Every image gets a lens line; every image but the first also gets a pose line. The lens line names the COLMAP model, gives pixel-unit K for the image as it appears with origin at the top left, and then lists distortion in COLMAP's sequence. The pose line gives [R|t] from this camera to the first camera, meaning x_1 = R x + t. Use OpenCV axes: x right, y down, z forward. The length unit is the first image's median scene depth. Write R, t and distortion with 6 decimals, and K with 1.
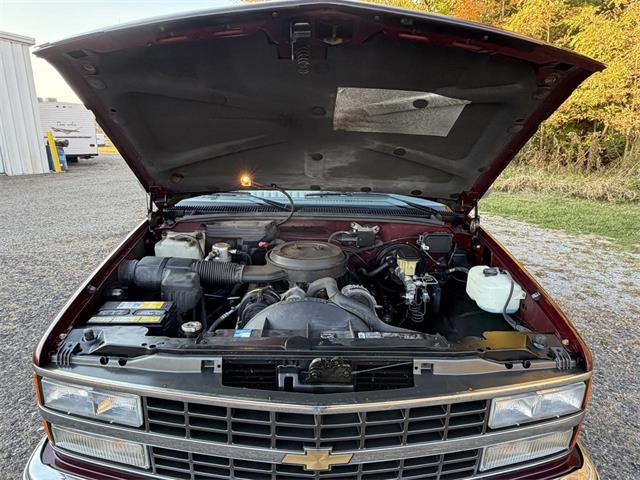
lens RADIAL K [[404.3, 0, 320.0], [0, 404.3, 240.0], [0, 0, 1]] dist [0.003761, -0.001153]
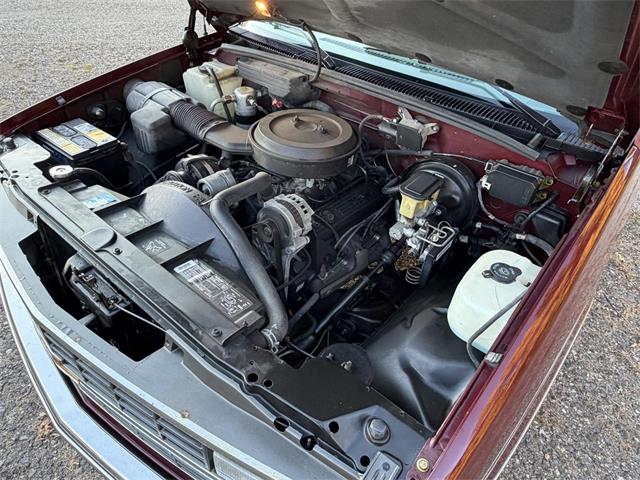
lens RADIAL K [[404.3, 0, 320.0], [0, 404.3, 240.0], [0, 0, 1]] dist [0.003761, -0.001153]
pose [[0.759385, 0.438393, -0.480776, 0.412699], [-0.225087, 0.870309, 0.438062, -0.120180], [0.610467, -0.224442, 0.759576, 0.395874]]
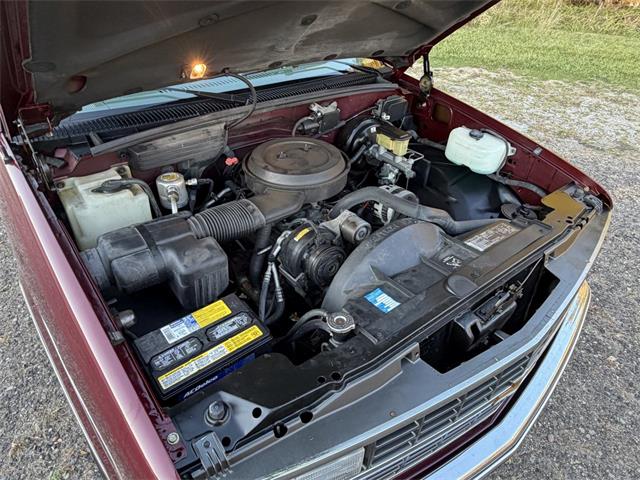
lens RADIAL K [[404.3, 0, 320.0], [0, 404.3, 240.0], [0, 0, 1]] dist [0.003761, -0.001153]
pose [[0.806107, -0.349064, 0.477856, -0.402398], [0.145550, 0.899647, 0.411643, -0.134082], [-0.573591, -0.262277, 0.776018, 0.321835]]
